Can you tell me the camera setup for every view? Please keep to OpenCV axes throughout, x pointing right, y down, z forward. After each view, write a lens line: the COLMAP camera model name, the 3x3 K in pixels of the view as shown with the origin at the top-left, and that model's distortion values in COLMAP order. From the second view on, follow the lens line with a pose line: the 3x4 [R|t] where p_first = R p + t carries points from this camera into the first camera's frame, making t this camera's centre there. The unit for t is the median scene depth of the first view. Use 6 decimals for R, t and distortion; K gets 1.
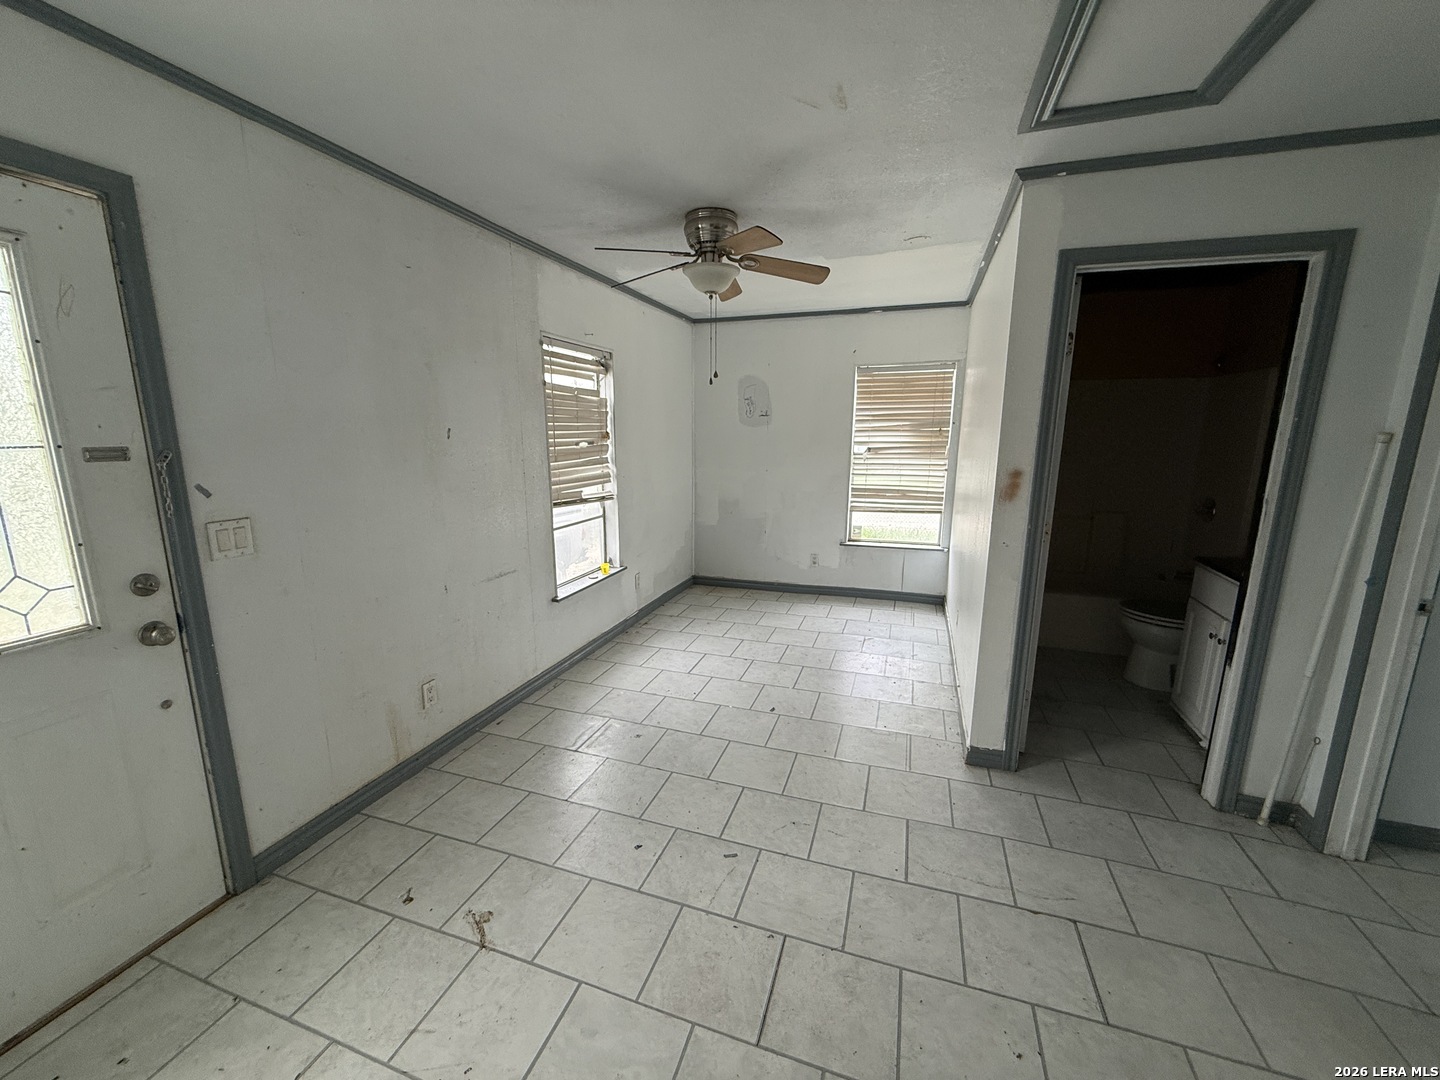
lens RADIAL K [[572.9, 0, 717.5], [0, 572.9, 539.7], [0, 0, 1]] dist [0.000487, -0.000299]
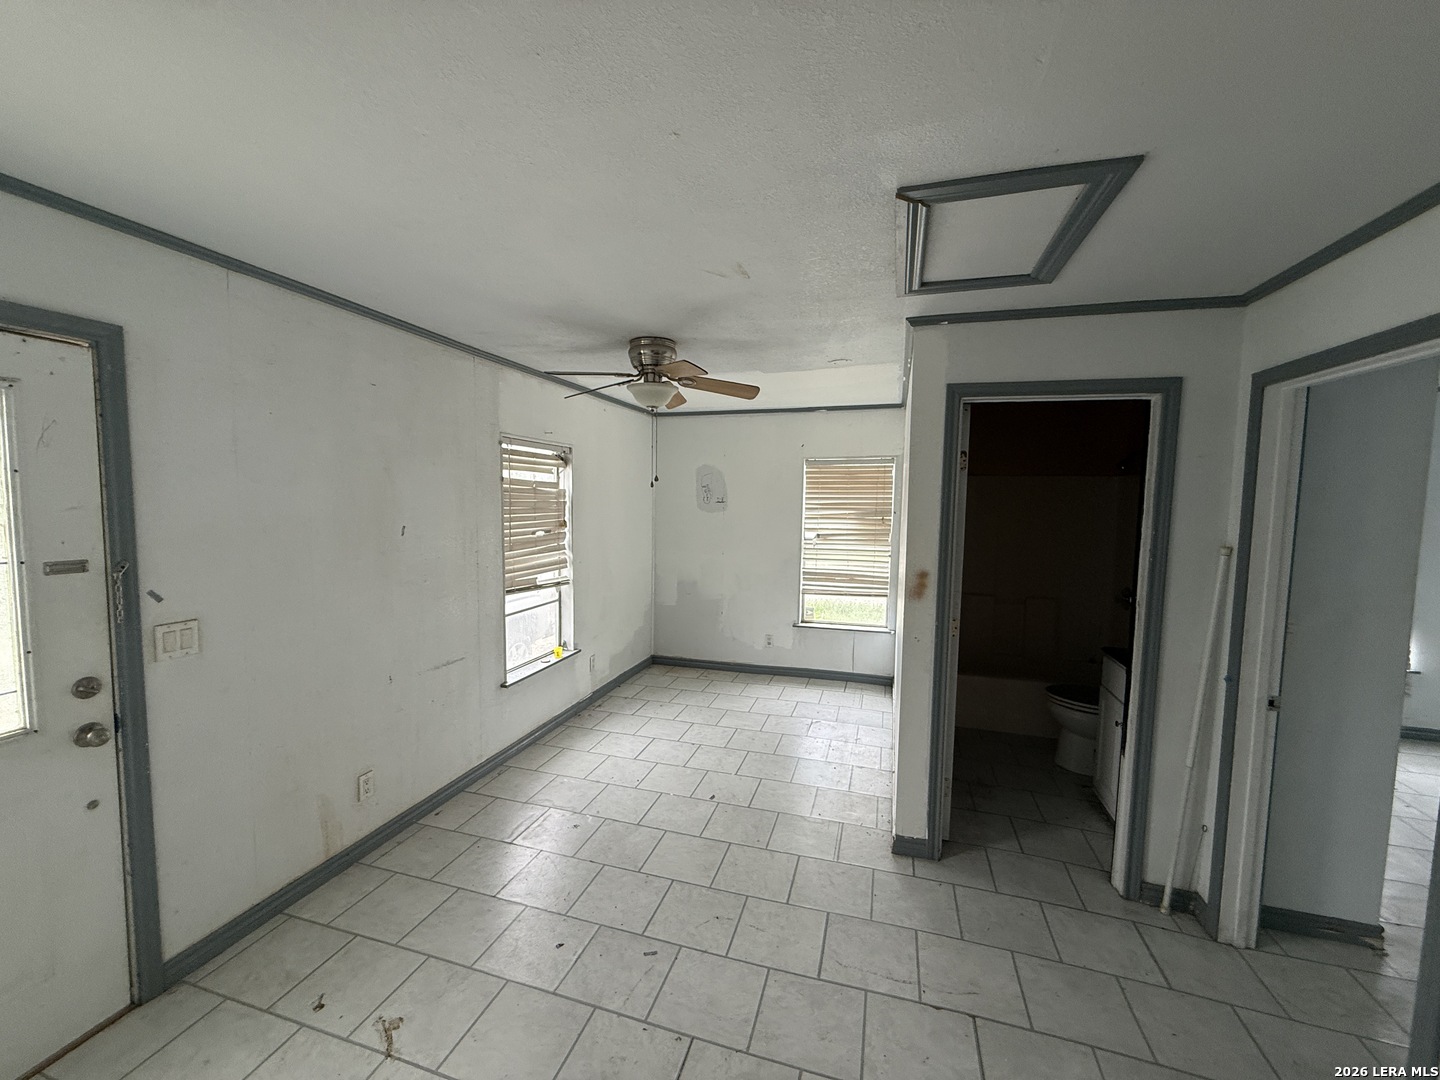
lens RADIAL K [[572.9, 0, 717.5], [0, 572.9, 539.7], [0, 0, 1]] dist [0.000487, -0.000299]
pose [[0.999367, 0.008340, 0.034583, 0.099428], [-0.004178, 0.992918, -0.118729, -0.055749], [-0.035328, 0.118509, 0.992324, -0.097559]]
